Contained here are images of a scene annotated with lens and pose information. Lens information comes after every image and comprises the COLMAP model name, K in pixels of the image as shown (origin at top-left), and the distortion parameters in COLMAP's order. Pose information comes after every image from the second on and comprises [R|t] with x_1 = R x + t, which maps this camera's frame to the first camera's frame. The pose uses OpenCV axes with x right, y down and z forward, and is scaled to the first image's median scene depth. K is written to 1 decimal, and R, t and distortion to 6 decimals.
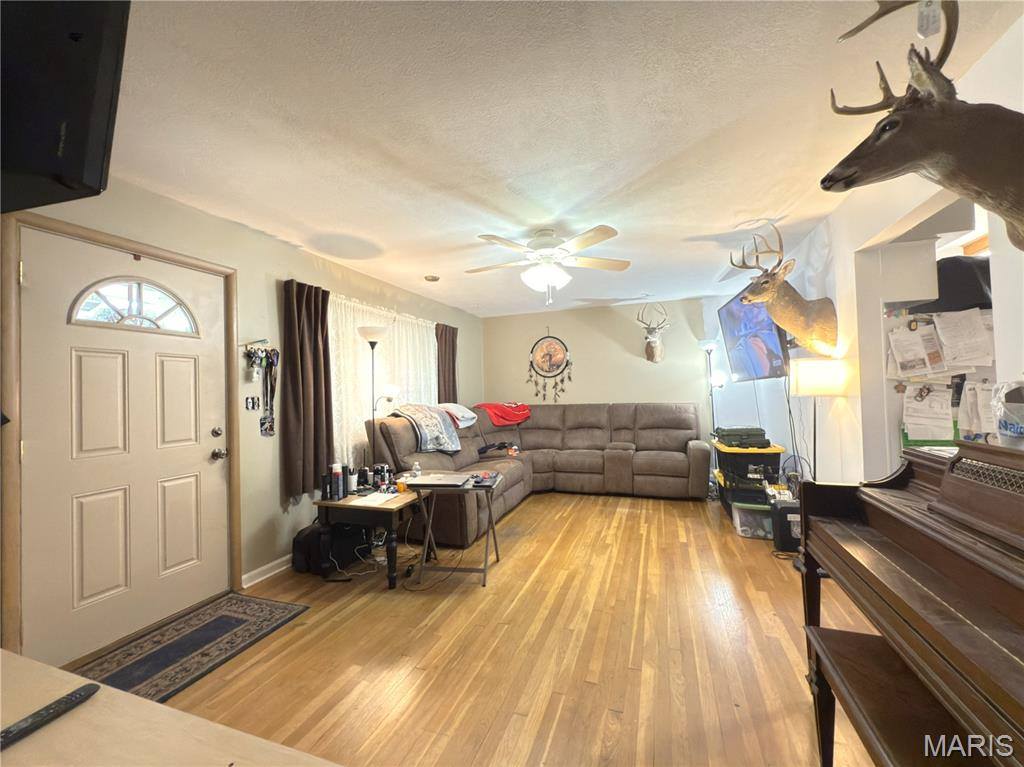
lens RADIAL K [[408.3, 0, 512.0], [0, 408.3, 383.5], [0, 0, 1]] dist [-0.000920, 0.000242]
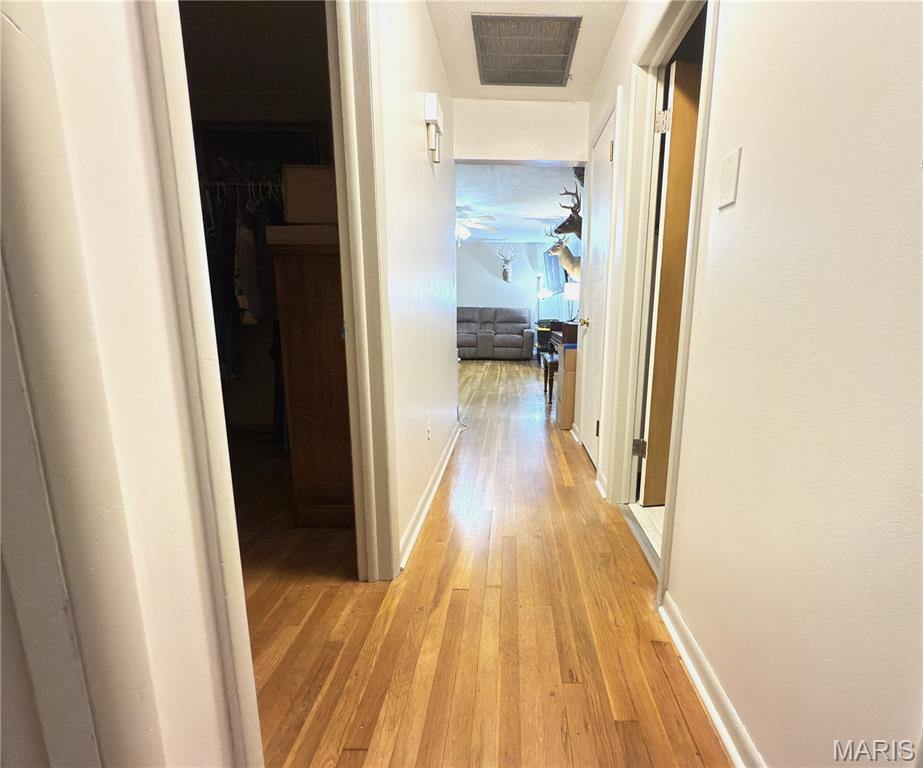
lens RADIAL K [[407.0, 0, 507.1], [0, 407.0, 382.3], [0, 0, 1]] dist [0.000324, 0.000002]
pose [[0.942068, -0.017799, 0.334949, -0.260413], [-0.046206, 0.982184, 0.182150, 0.058036], [-0.332224, -0.187074, 0.924462, -0.730736]]
